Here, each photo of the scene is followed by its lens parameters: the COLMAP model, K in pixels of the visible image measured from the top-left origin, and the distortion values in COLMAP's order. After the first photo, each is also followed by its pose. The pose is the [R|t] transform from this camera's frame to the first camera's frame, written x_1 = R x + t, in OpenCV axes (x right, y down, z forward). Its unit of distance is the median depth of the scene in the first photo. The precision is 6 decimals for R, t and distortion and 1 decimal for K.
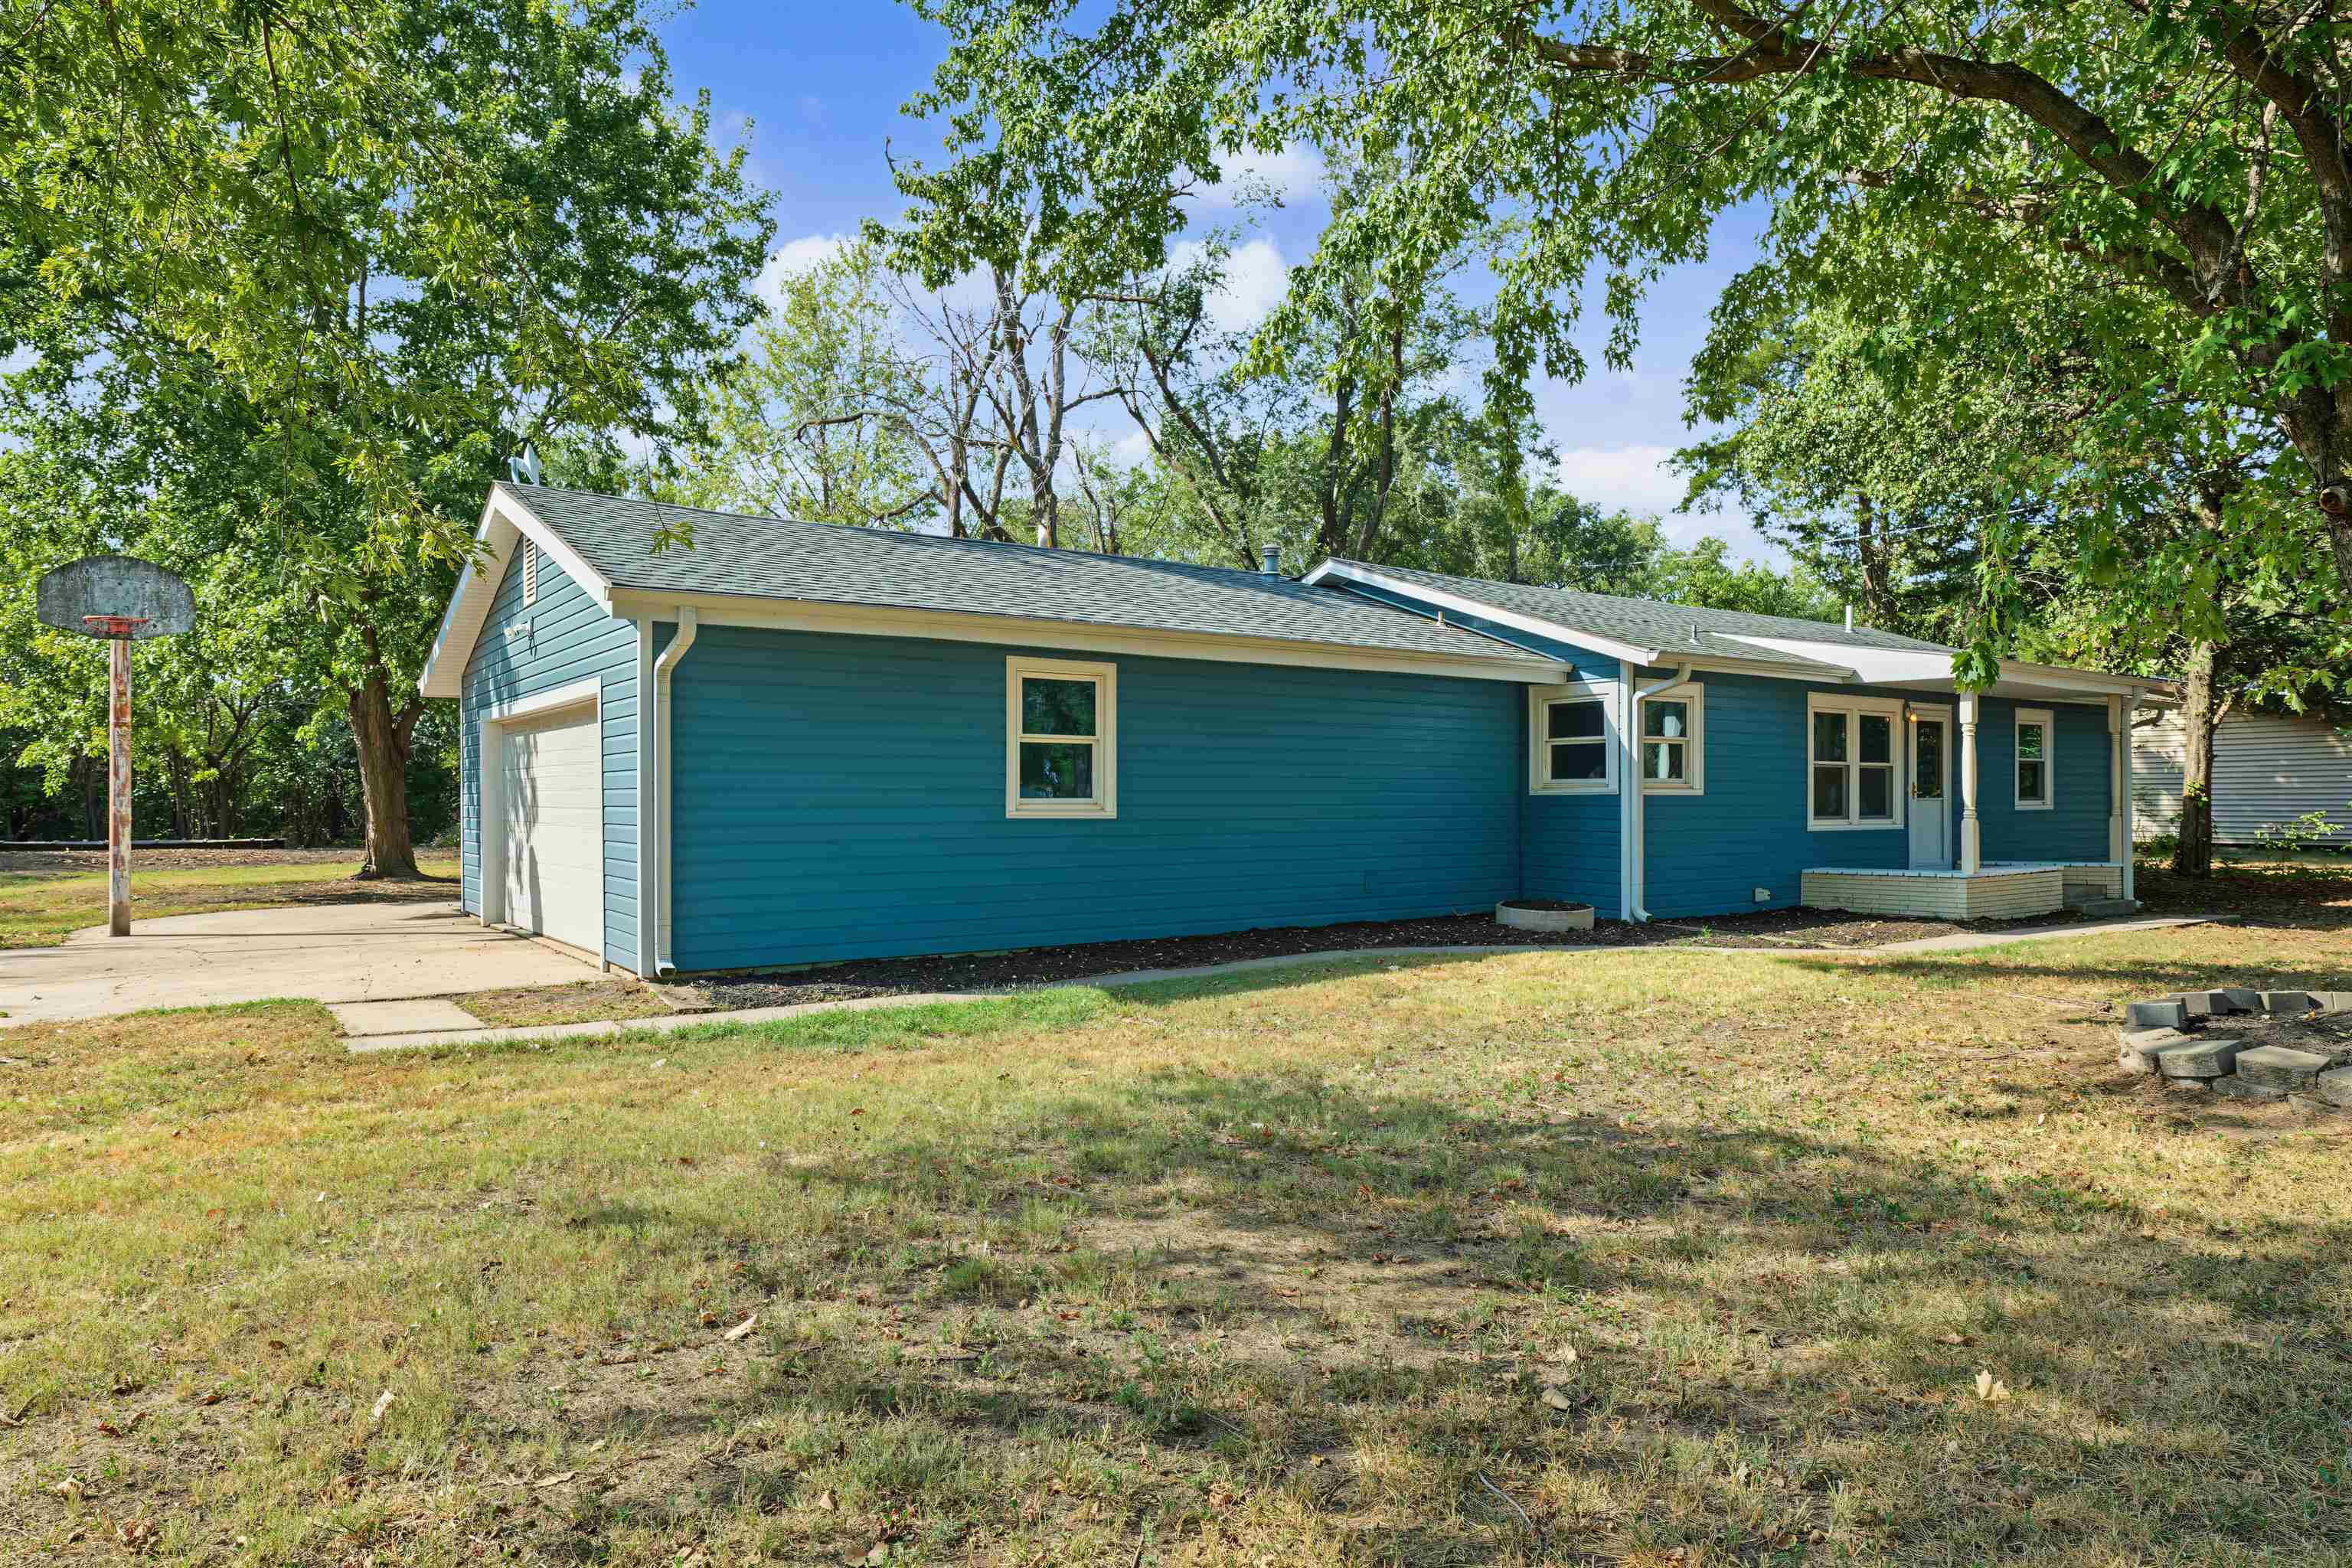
lens RADIAL K [[1388.2, 0, 1209.4], [0, 1388.2, 828.4], [0, 0, 1]] dist [0.001699, -0.005921]
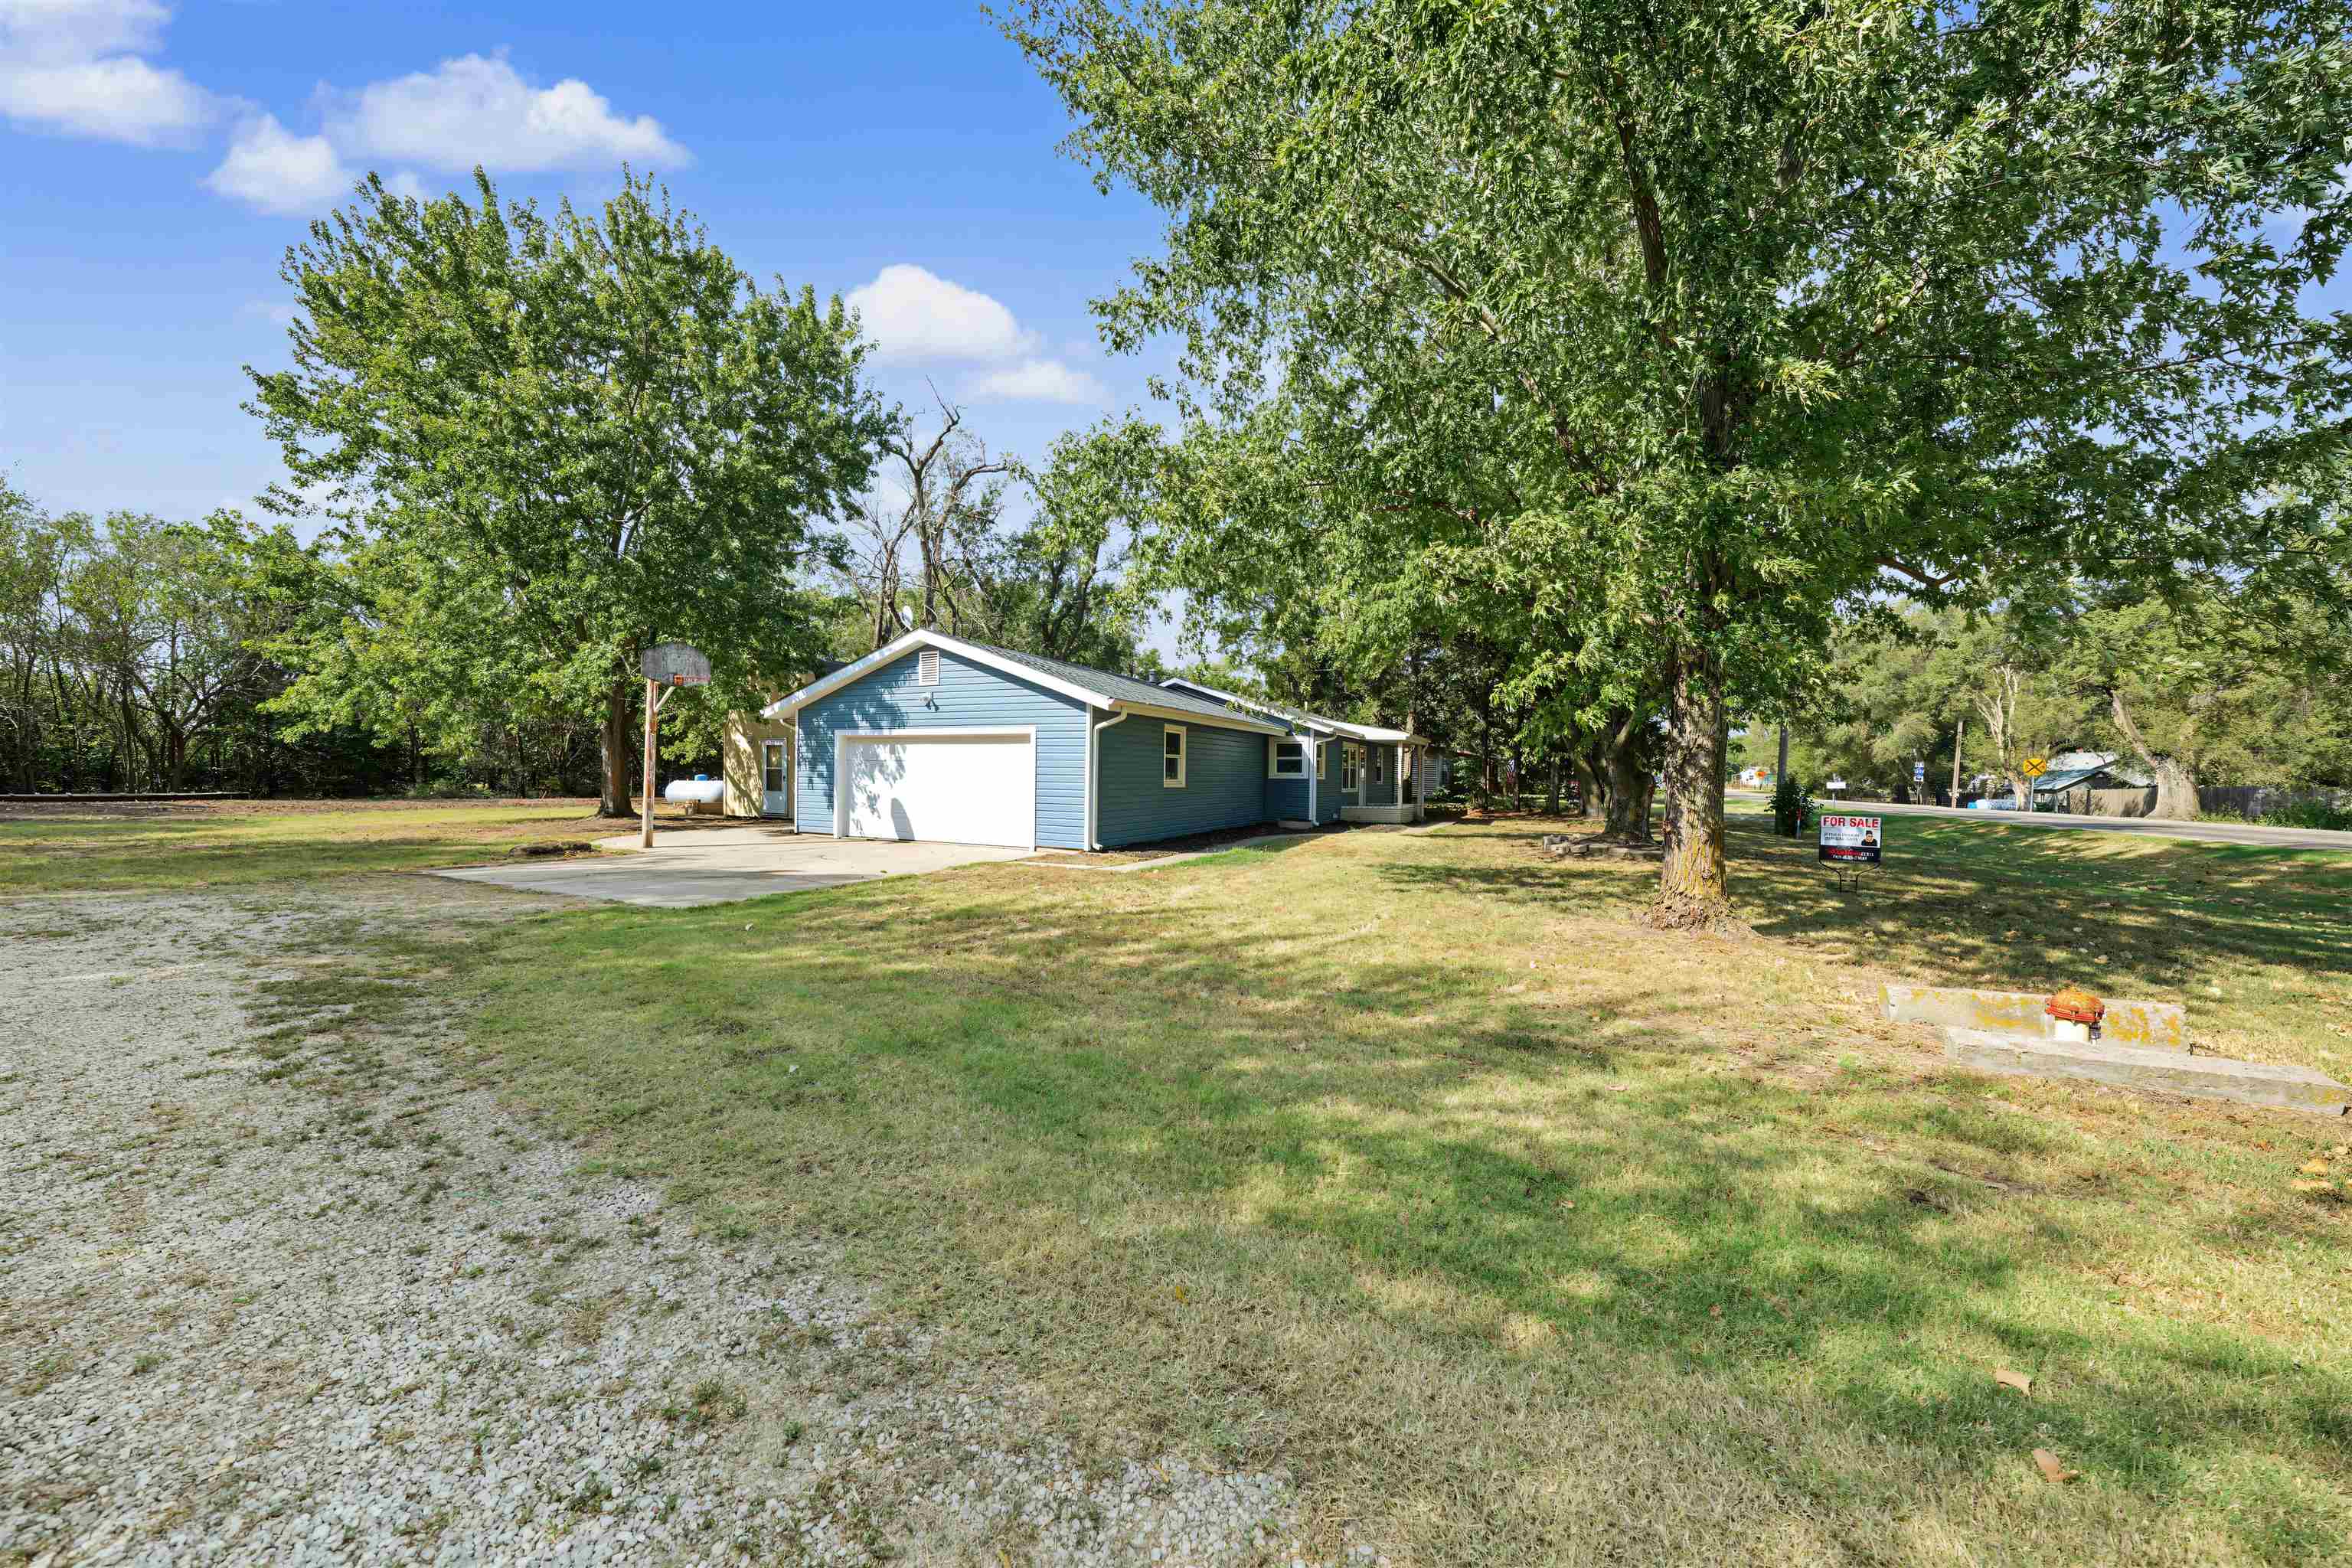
lens RADIAL K [[800.6, 0, 1181.2], [0, 800.6, 784.6], [0, 0, 1]] dist [-0.004386, 0.000112]
pose [[0.878395, 0.008675, 0.477857, -0.644743], [-0.007212, 0.999962, -0.004897, -0.003967], [-0.477881, 0.000856, 0.878424, -0.238716]]
